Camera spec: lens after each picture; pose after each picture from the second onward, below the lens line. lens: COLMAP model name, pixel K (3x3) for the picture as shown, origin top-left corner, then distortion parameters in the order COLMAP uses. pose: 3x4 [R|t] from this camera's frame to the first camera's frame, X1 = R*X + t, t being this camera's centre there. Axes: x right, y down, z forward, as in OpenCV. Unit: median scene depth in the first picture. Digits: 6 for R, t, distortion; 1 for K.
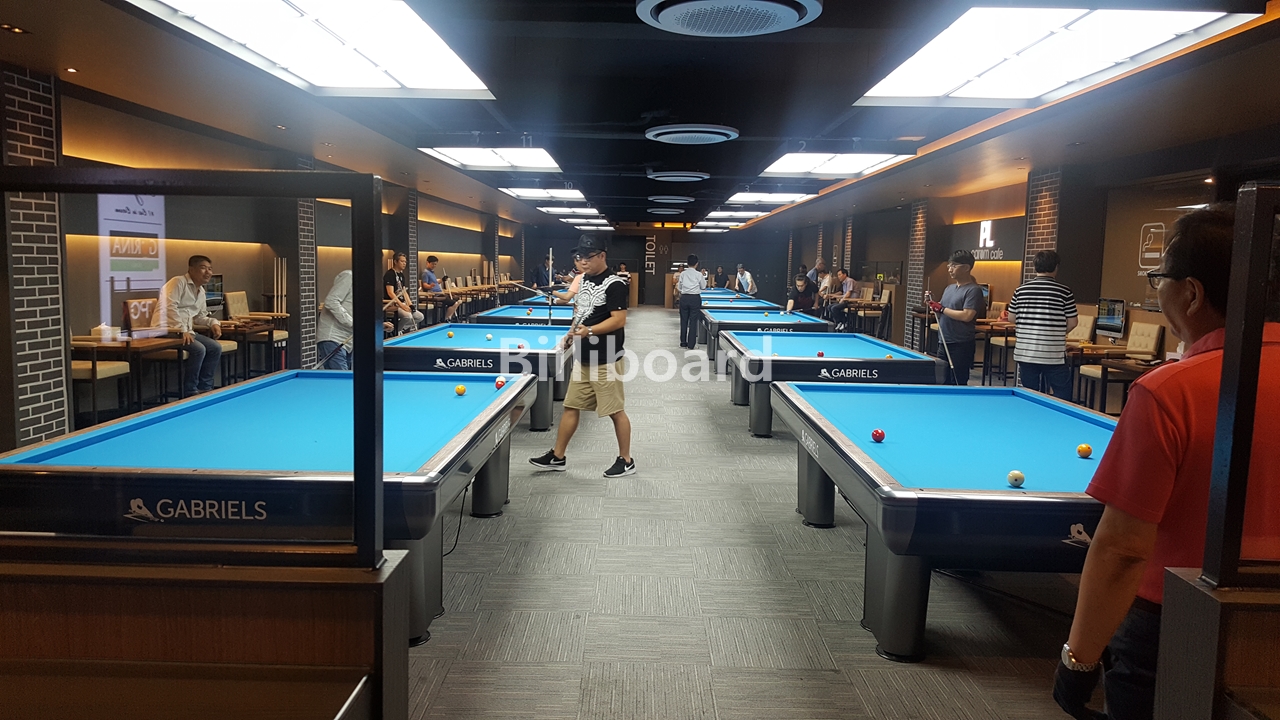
lens RADIAL K [[1005.8, 0, 642.0], [0, 1005.8, 378.8], [0, 0, 1]] dist [0.171423, -0.290740]
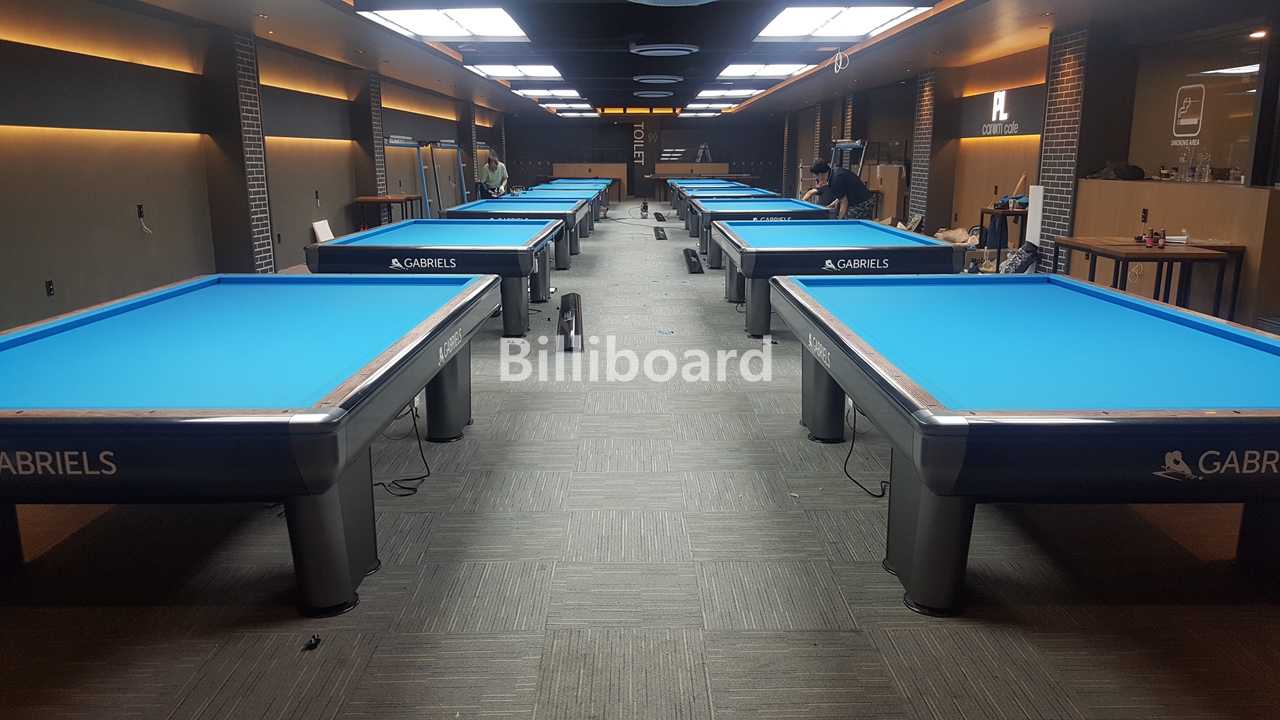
lens RADIAL K [[1005.8, 0, 642.0], [0, 1005.8, 378.8], [0, 0, 1]] dist [0.171423, -0.290740]
pose [[0.999658, -0.026003, 0.002844, 0.013823], [0.025576, 0.994433, 0.102215, -0.001053], [-0.005486, -0.102107, 0.994758, 0.136284]]
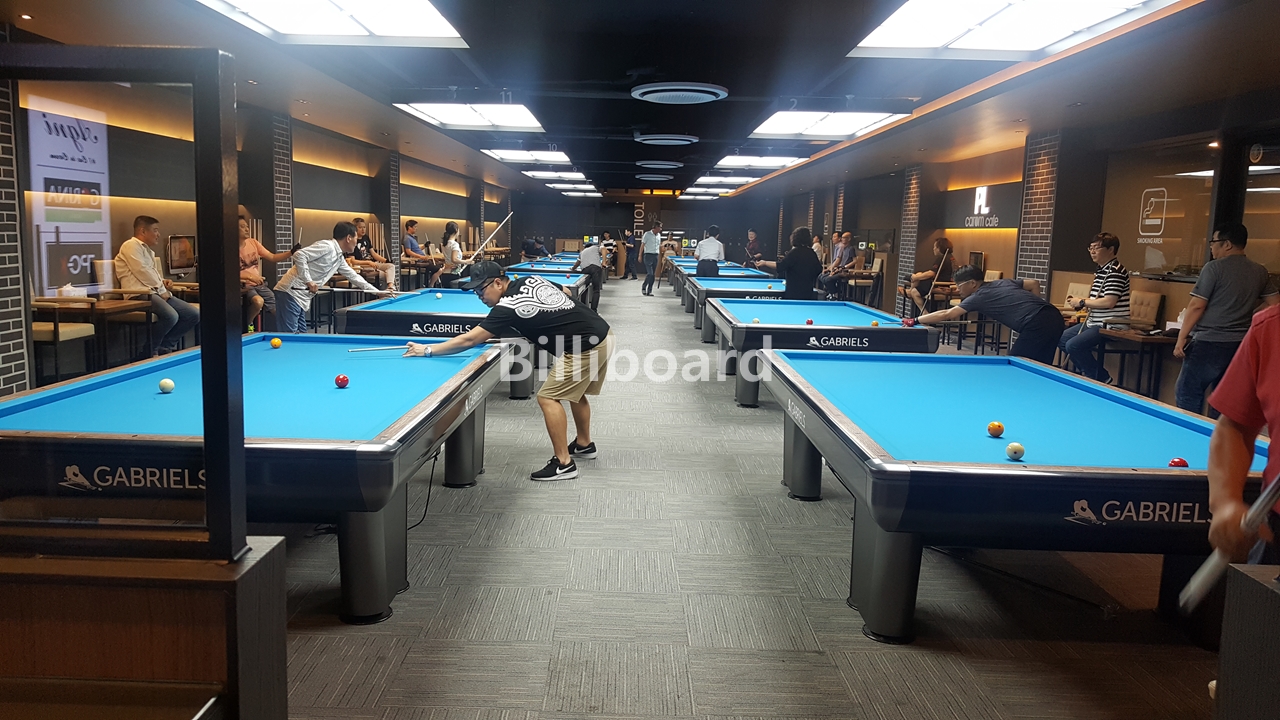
lens RADIAL K [[1006.2, 0, 626.9], [0, 1006.2, 377.0], [0, 0, 1]] dist [0.174825, -0.306122]
pose [[0.999968, 0.006814, -0.004202, 0.008499], [-0.006694, 0.999589, 0.027883, 0.003721], [0.004390, -0.027854, 0.999602, 0.039242]]
